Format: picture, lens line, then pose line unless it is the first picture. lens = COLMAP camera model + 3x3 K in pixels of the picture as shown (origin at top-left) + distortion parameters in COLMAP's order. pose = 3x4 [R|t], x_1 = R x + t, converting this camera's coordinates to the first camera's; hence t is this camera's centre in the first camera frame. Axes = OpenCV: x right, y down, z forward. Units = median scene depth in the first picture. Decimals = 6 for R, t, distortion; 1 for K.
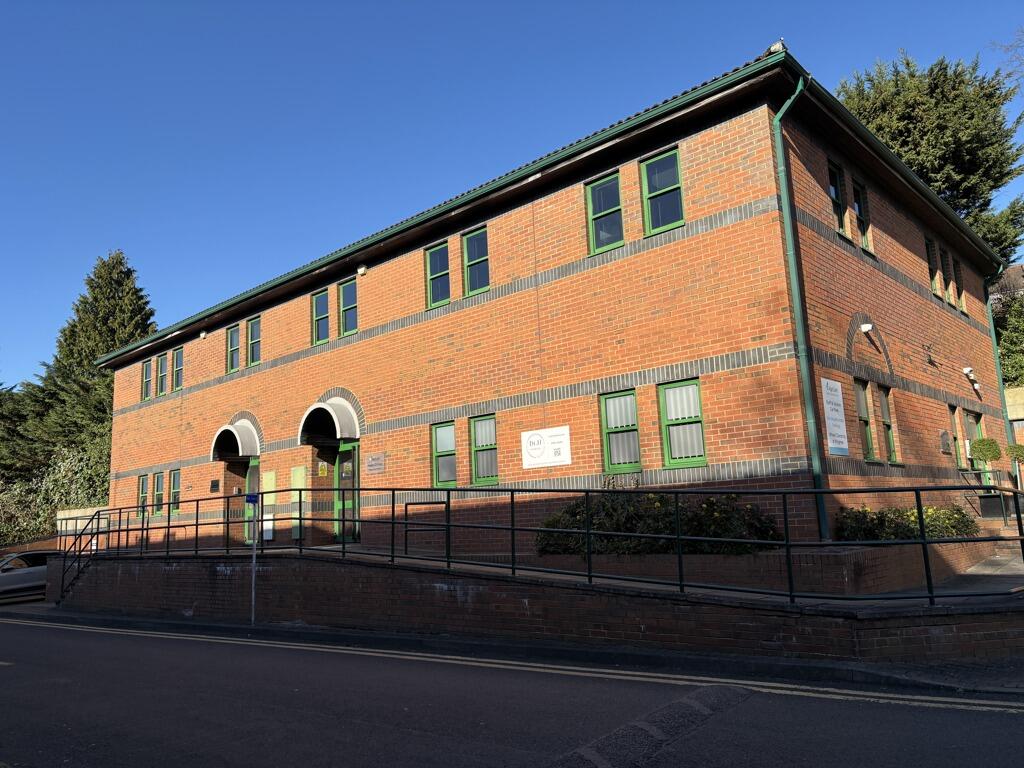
lens RADIAL K [[774.8, 0, 504.1], [0, 774.8, 384.9], [0, 0, 1]] dist [0.050170, -0.053738]
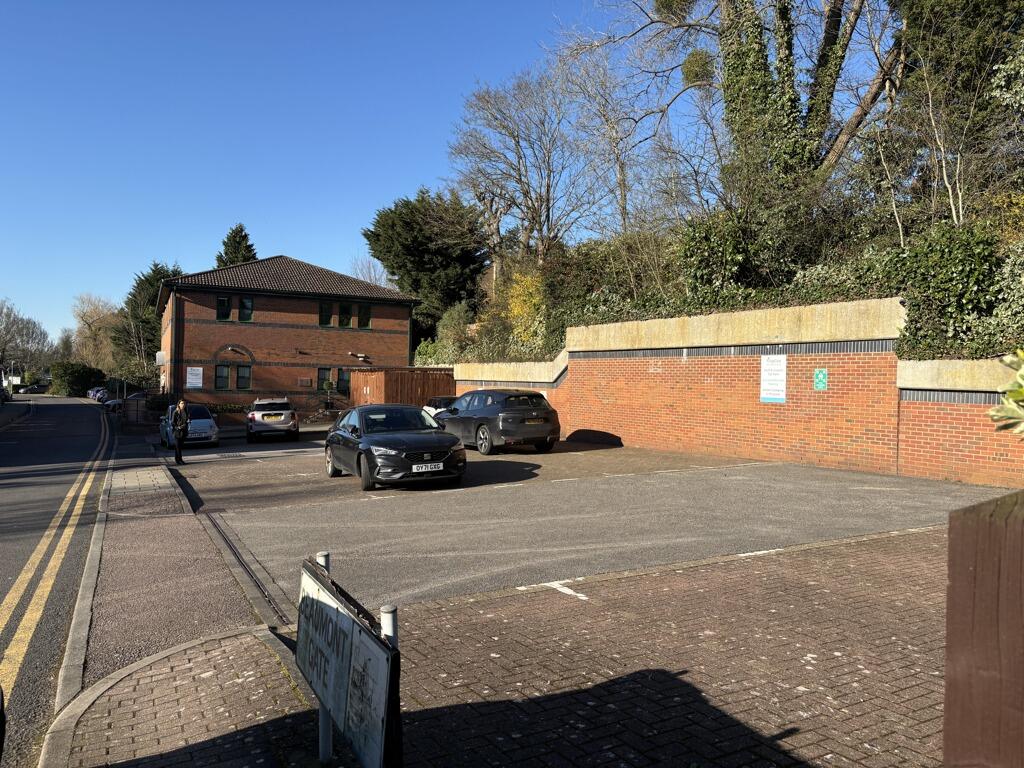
lens RADIAL K [[775.8, 0, 513.3], [0, 775.8, 363.9], [0, 0, 1]] dist [0.039354, -0.005454]
pose [[0.927956, 0.062034, -0.367490, 2.118352], [-0.003340, 0.987394, 0.158245, -0.406822], [0.372674, -0.145617, 0.916466, -1.192002]]
